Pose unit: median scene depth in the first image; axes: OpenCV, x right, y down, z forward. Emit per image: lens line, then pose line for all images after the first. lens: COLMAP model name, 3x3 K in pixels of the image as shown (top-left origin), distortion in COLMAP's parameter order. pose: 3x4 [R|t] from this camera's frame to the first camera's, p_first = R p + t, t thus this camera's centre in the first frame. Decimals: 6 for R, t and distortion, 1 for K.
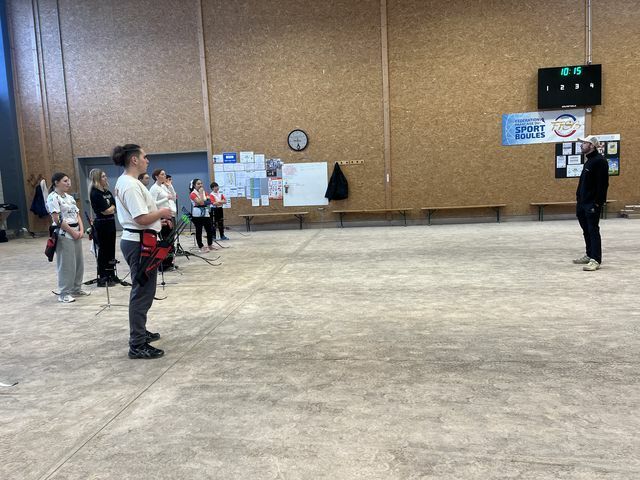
lens RADIAL K [[479.9, 0, 320.0], [0, 479.9, 240.0], [0, 0, 1]] dist [0.076578, -0.103462]
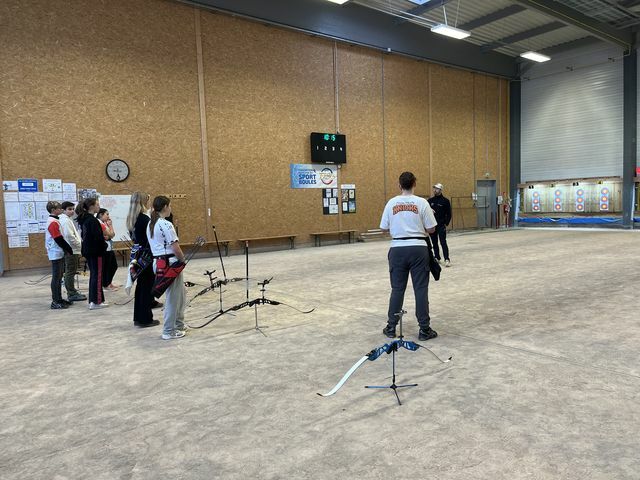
lens RADIAL K [[479.9, 0, 320.0], [0, 479.9, 240.0], [0, 0, 1]] dist [0.076578, -0.103462]
pose [[0.698831, -0.027426, 0.714761, -0.467271], [0.091140, 0.994534, -0.050948, 0.008427], [-0.709457, 0.100747, 0.697511, 0.095383]]
